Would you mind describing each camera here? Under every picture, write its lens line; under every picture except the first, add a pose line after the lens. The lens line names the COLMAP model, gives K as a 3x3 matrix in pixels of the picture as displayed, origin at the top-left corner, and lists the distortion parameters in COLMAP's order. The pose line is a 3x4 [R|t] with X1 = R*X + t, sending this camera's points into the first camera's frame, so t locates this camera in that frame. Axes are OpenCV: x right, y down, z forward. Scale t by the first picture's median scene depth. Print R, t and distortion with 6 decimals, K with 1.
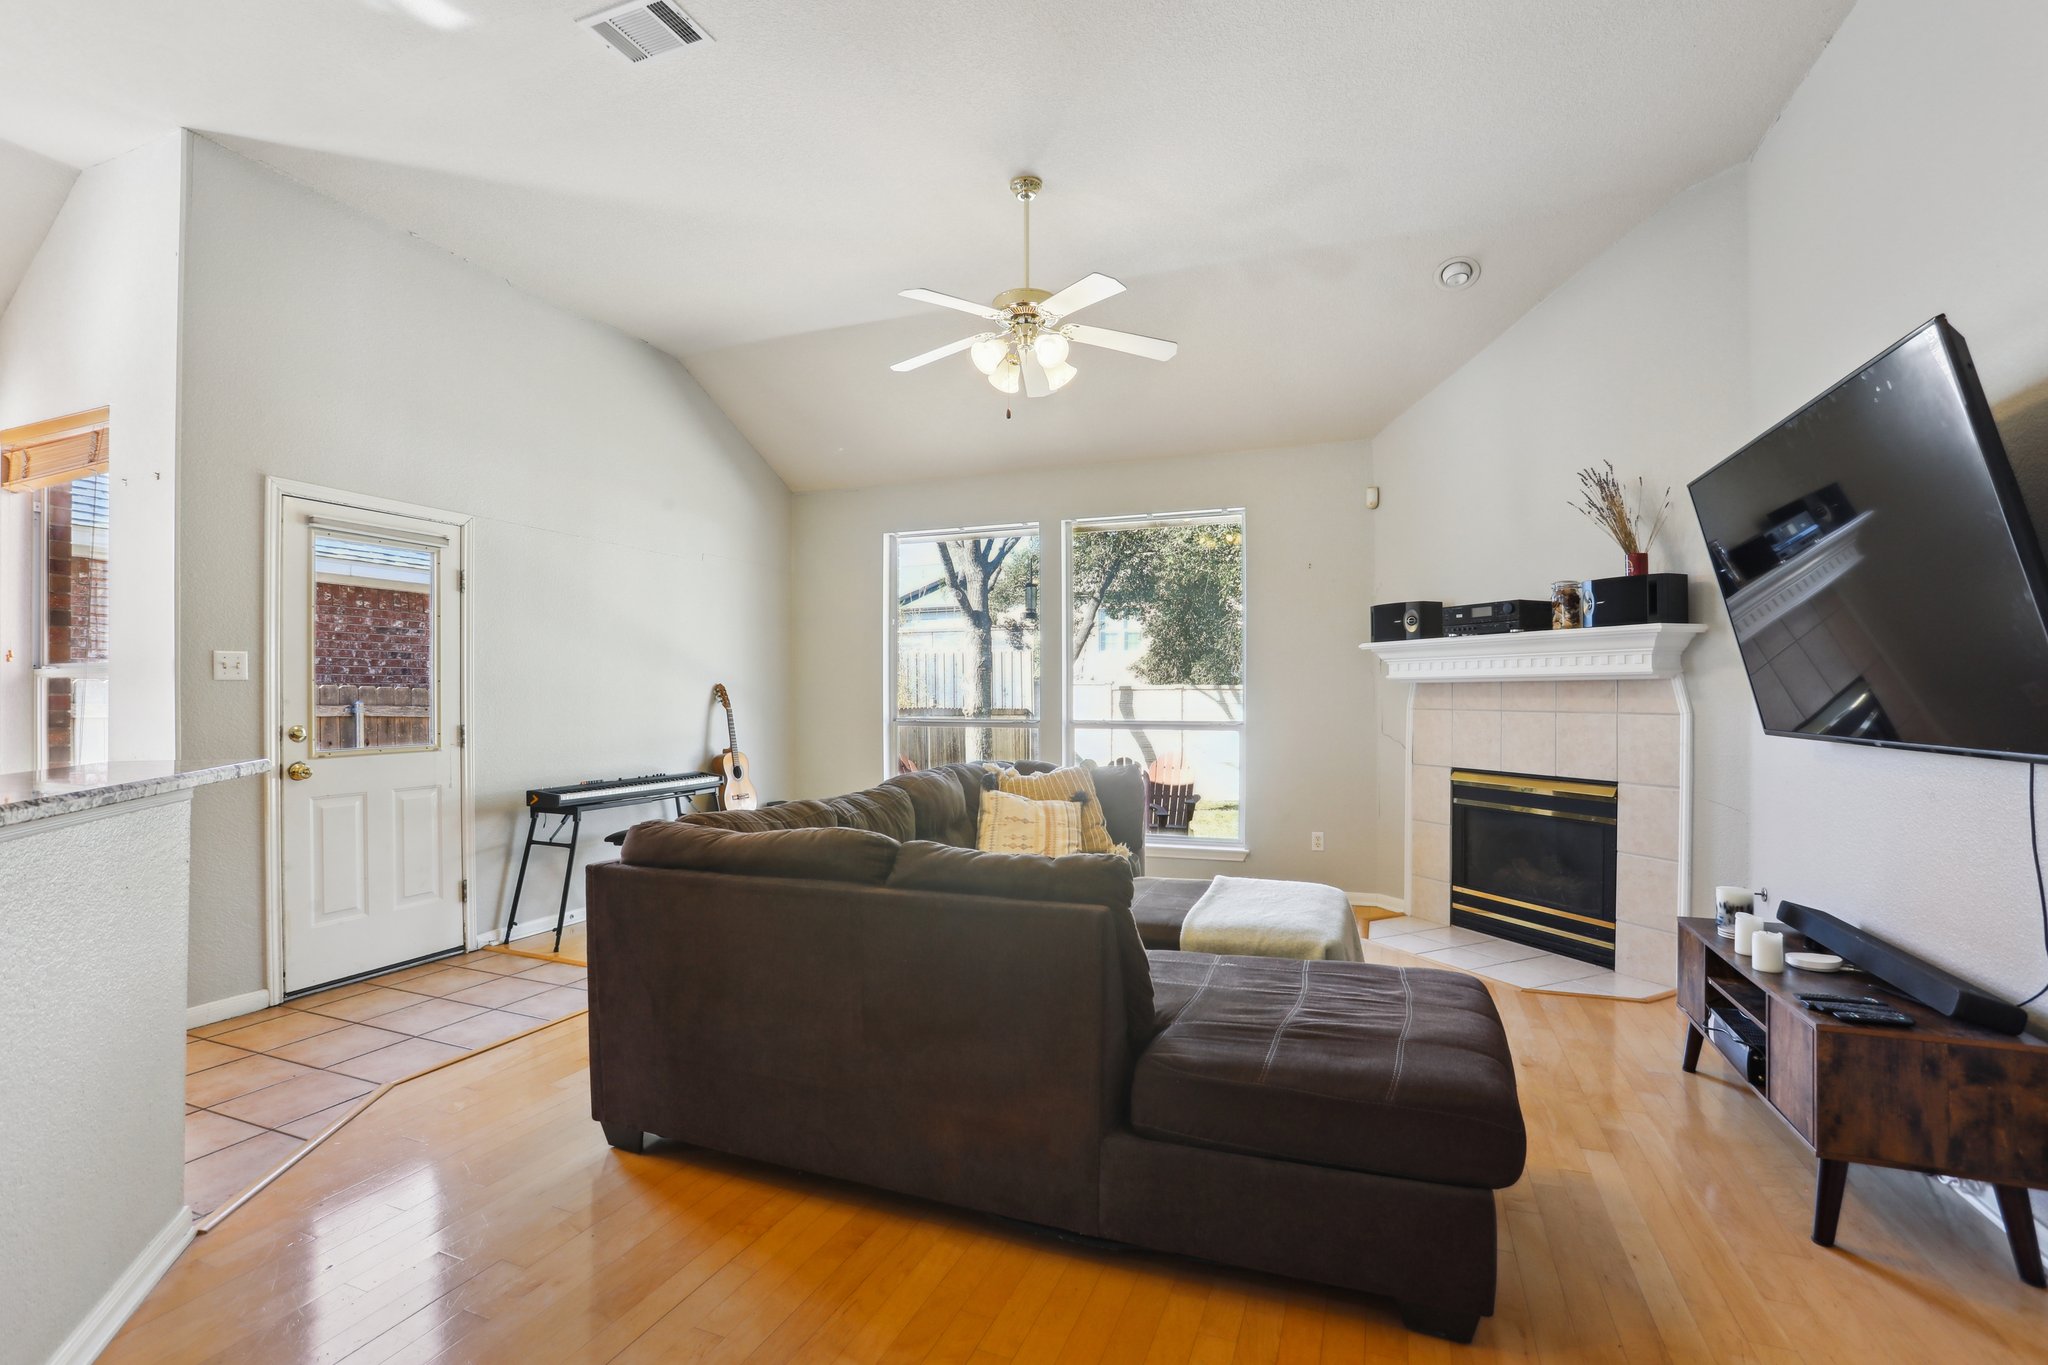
lens RADIAL K [[945.7, 0, 1004.7], [0, 945.7, 698.0], [0, 0, 1]] dist [-0.034020, 0.007114]
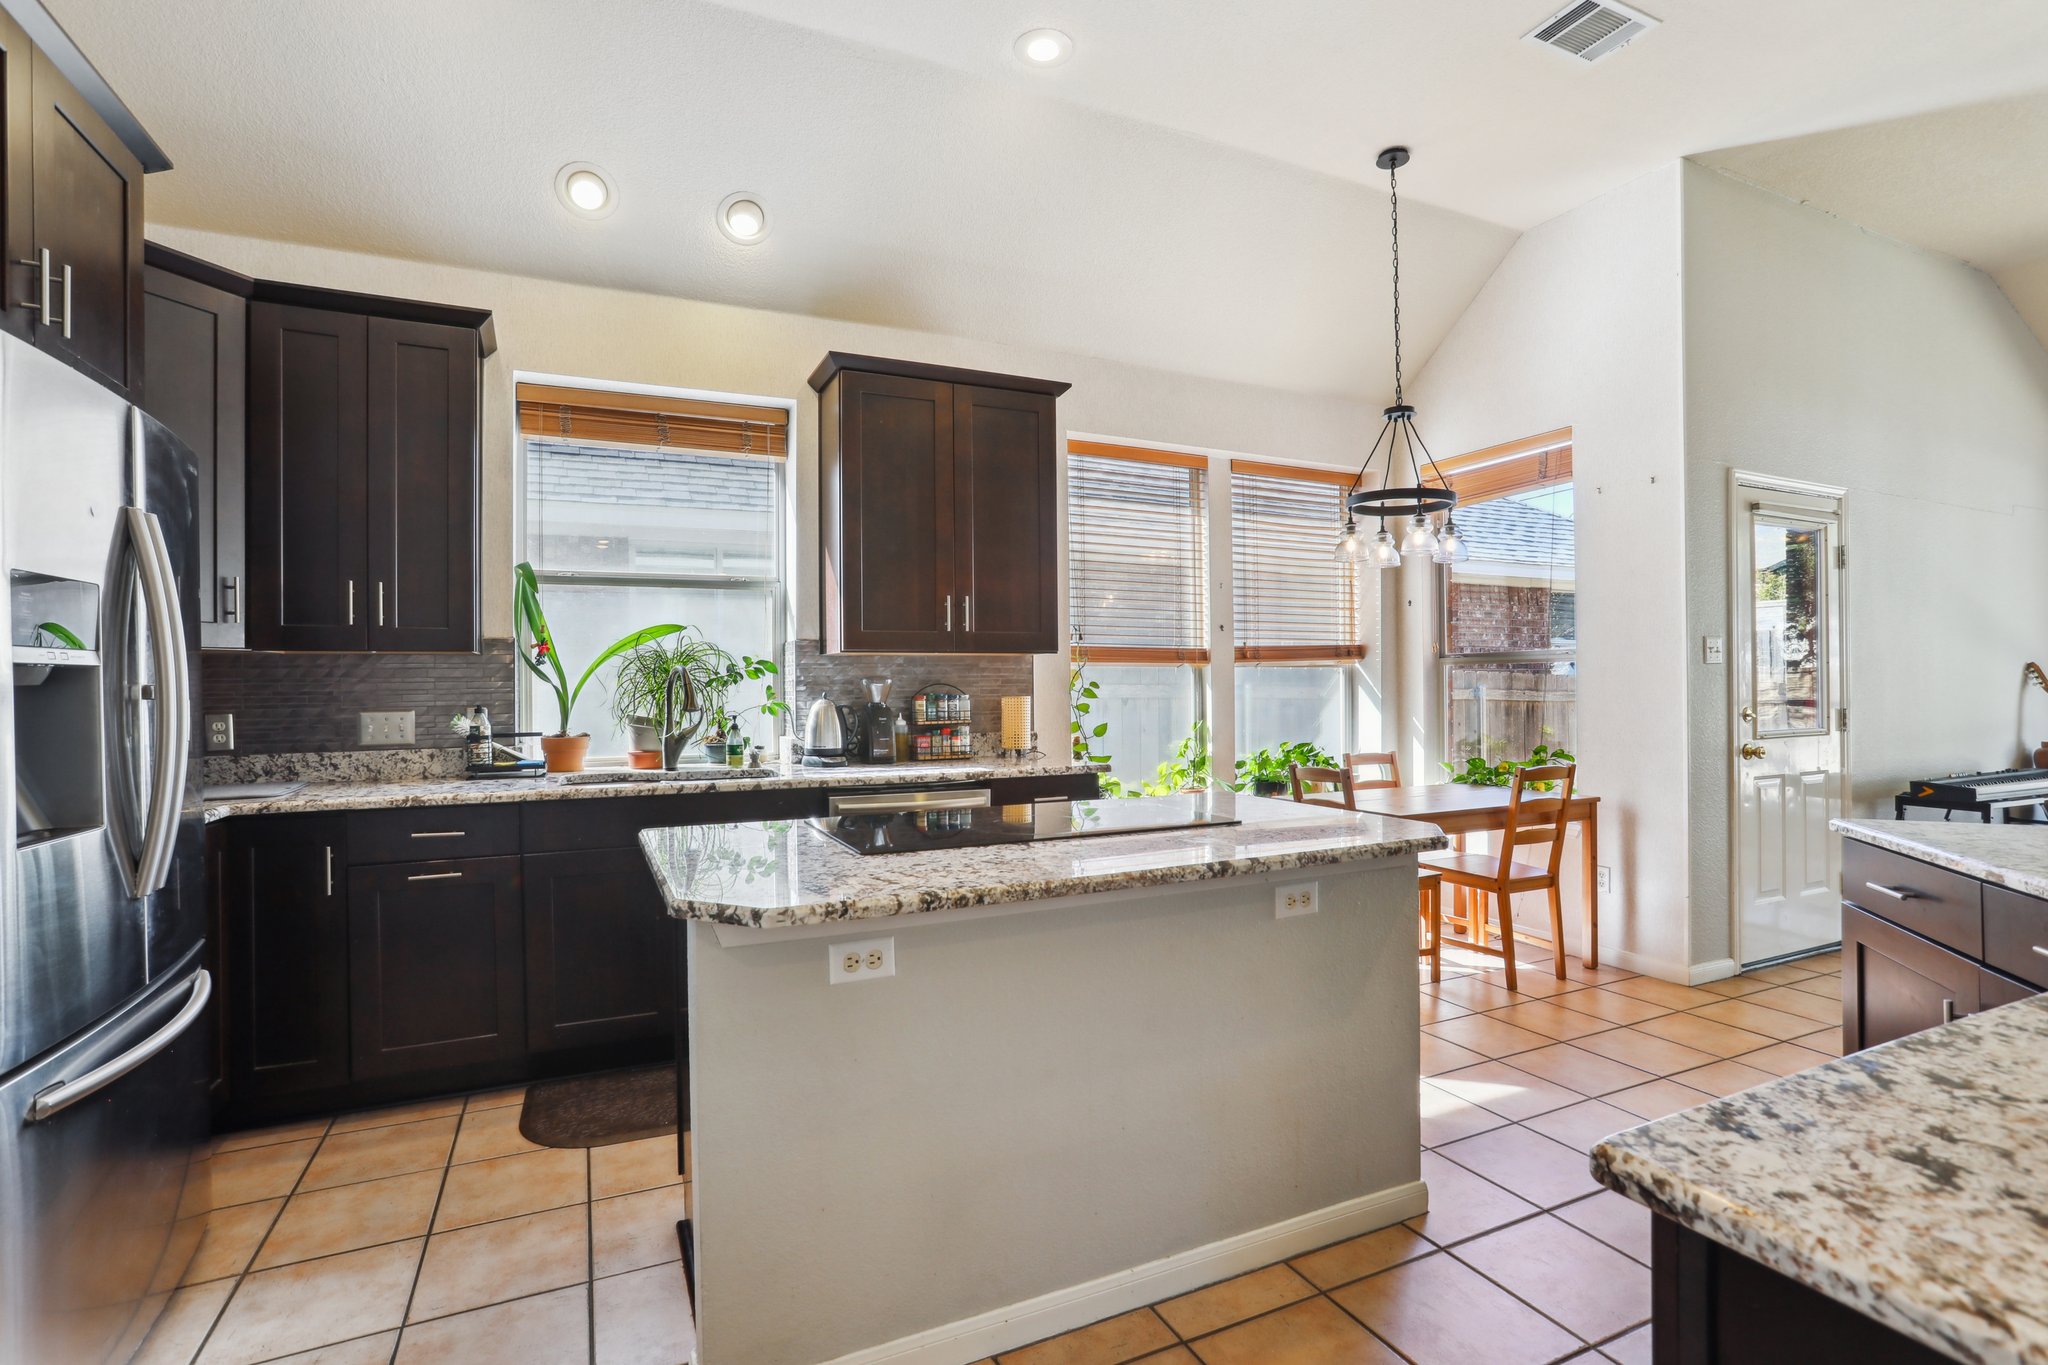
lens RADIAL K [[945.7, 0, 1036.9], [0, 945.7, 681.0], [0, 0, 1]] dist [-0.034020, 0.007114]
pose [[0.743743, -0.005307, -0.668445, -0.644794], [0.004030, 0.999986, -0.003455, 0.001488], [0.668454, -0.000125, 0.743754, -0.288477]]
